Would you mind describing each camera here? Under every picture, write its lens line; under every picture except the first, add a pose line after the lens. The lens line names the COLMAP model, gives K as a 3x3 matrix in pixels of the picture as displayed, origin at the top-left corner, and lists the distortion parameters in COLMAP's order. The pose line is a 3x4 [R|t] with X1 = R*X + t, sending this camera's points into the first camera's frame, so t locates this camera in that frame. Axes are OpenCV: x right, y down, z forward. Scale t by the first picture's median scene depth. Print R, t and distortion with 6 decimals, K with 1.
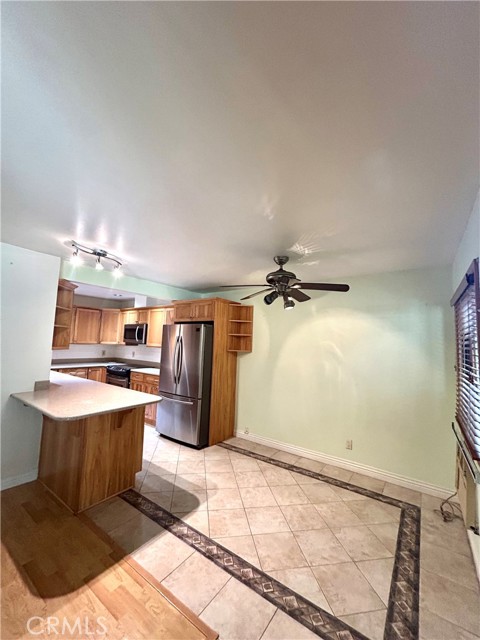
lens RADIAL K [[260.6, 0, 240.0], [0, 260.6, 320.0], [0, 0, 1]] dist [0.001800, 0.000115]
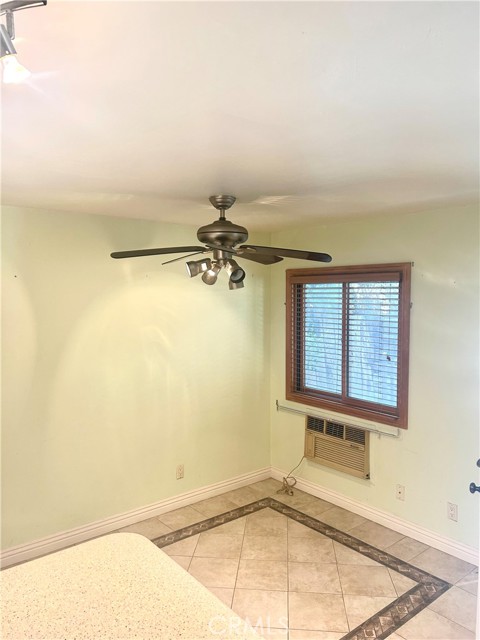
lens RADIAL K [[490.1, 0, 240.0], [0, 490.1, 320.0], [0, 0, 1]] dist [0.005221, 0.002481]
pose [[0.265626, -0.101399, 0.958729, -0.710020], [-0.063502, 0.990454, 0.122348, -0.085339], [-0.961983, -0.093380, 0.256651, 0.530499]]
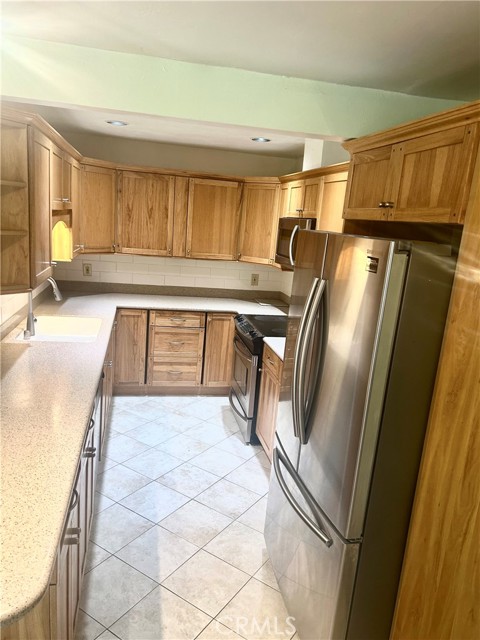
lens RADIAL K [[475.8, 0, 236.3], [0, 475.8, 328.0], [0, 0, 1]] dist [0.084836, -0.114281]
pose [[0.726464, 0.178684, -0.663567, 0.040855], [0.003721, 0.964567, 0.263811, -0.022097], [0.687194, -0.194119, 0.700059, 0.685157]]
